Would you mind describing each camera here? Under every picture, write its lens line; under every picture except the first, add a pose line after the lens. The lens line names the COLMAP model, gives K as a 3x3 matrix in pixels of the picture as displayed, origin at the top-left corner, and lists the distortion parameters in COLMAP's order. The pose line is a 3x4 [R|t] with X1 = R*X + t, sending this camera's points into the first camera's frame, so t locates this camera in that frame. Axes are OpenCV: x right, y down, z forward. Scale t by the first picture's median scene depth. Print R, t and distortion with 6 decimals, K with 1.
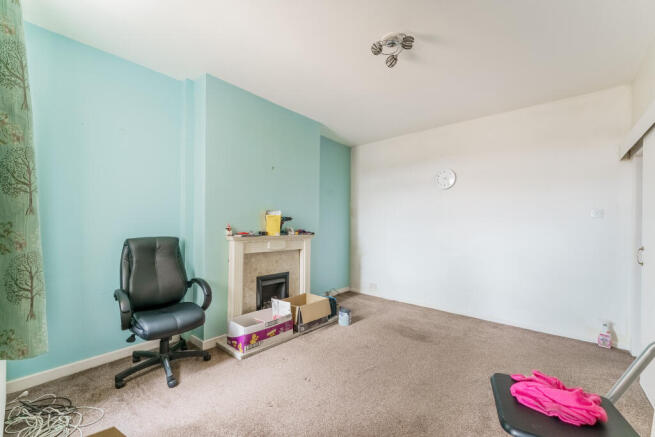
lens RADIAL K [[263.9, 0, 322.9], [0, 263.9, 223.6], [0, 0, 1]] dist [0.000580, -0.000183]
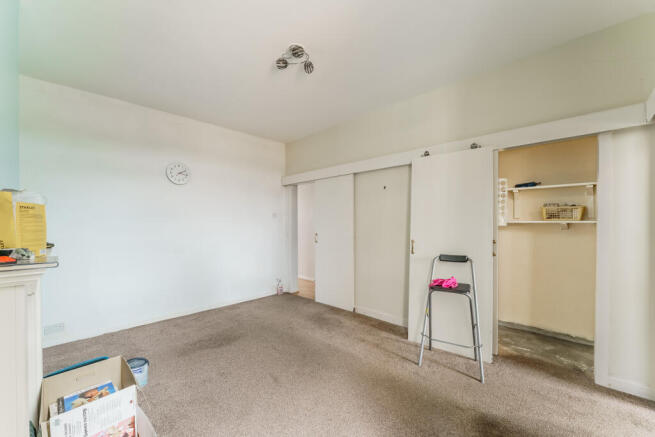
lens RADIAL K [[263.9, 0, 322.9], [0, 263.9, 223.6], [0, 0, 1]] dist [0.000580, -0.000183]
pose [[0.057103, -0.016839, 0.998226, -0.542490], [-0.002262, 0.999853, 0.016996, -0.014986], [-0.998366, -0.003229, 0.057056, 0.556944]]
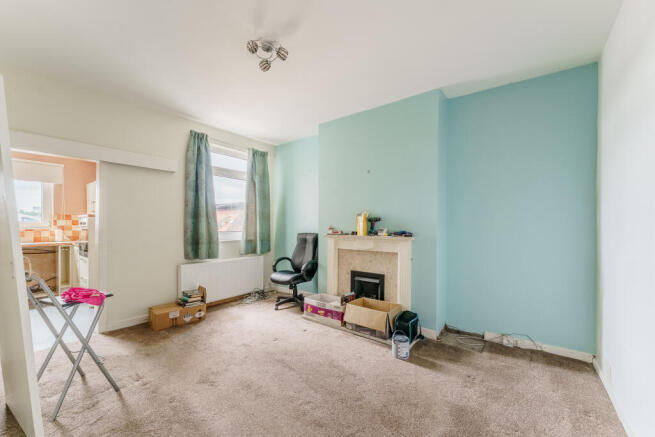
lens RADIAL K [[263.9, 0, 322.9], [0, 263.9, 223.6], [0, 0, 1]] dist [0.000580, -0.000183]
pose [[0.070781, -0.013272, -0.997404, 0.889641], [0.003292, 0.999909, -0.013071, 0.010765], [0.997486, -0.002358, 0.070818, 0.780074]]
